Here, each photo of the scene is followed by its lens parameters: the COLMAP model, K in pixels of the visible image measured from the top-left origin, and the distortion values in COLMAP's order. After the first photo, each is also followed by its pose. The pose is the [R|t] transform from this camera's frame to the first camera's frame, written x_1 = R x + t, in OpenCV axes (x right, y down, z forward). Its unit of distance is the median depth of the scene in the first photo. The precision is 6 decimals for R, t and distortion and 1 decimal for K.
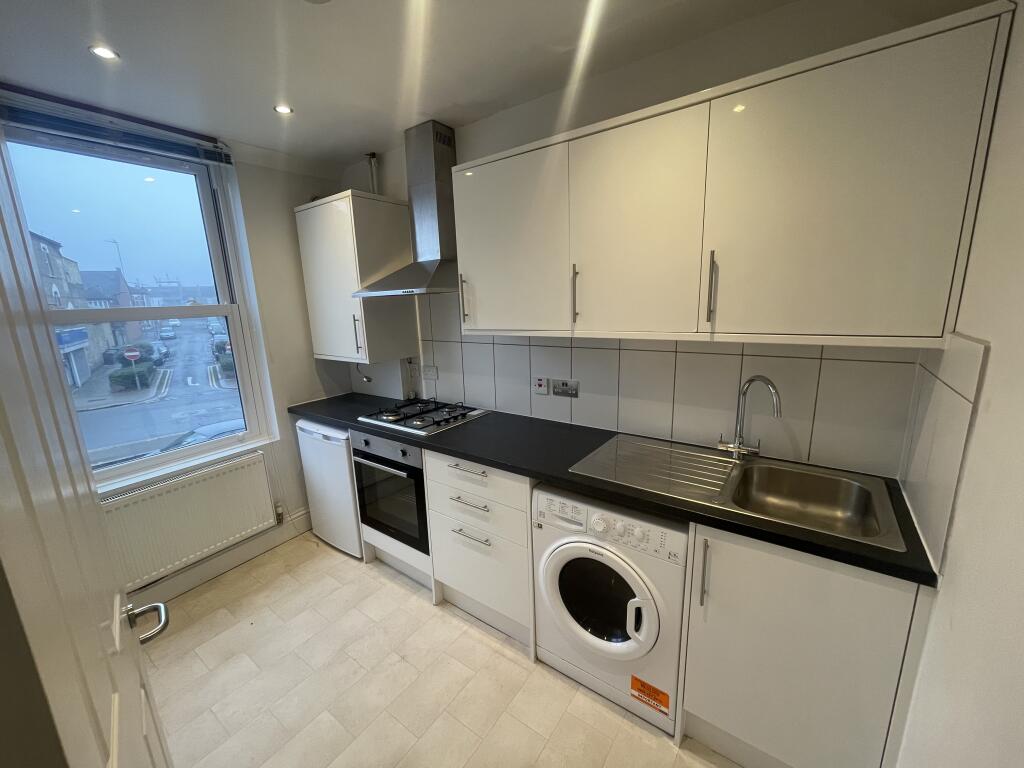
lens RADIAL K [[404.9, 0, 505.4], [0, 404.9, 384.2], [0, 0, 1]] dist [-0.002147, -0.000062]
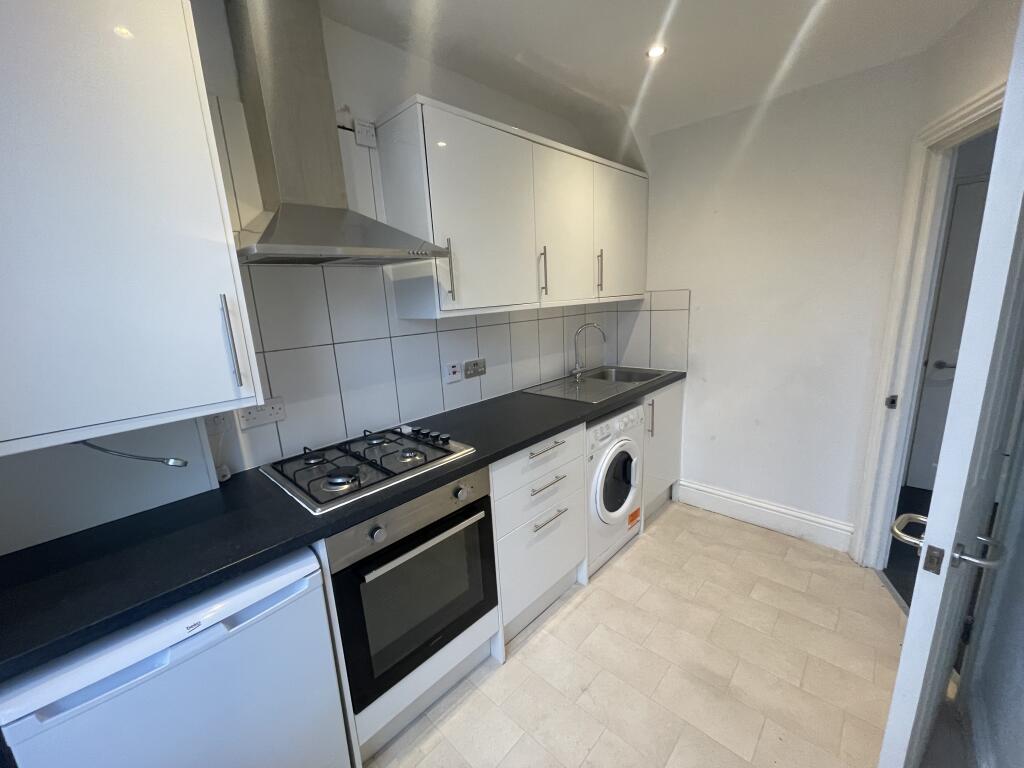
lens RADIAL K [[407.7, 0, 508.4], [0, 407.7, 385.5], [0, 0, 1]] dist [-0.013931, -0.000194]
pose [[0.139351, -0.182342, 0.973310, -0.974263], [0.253273, 0.956770, 0.142981, -0.085615], [-0.957306, 0.226589, 0.179509, 0.857178]]
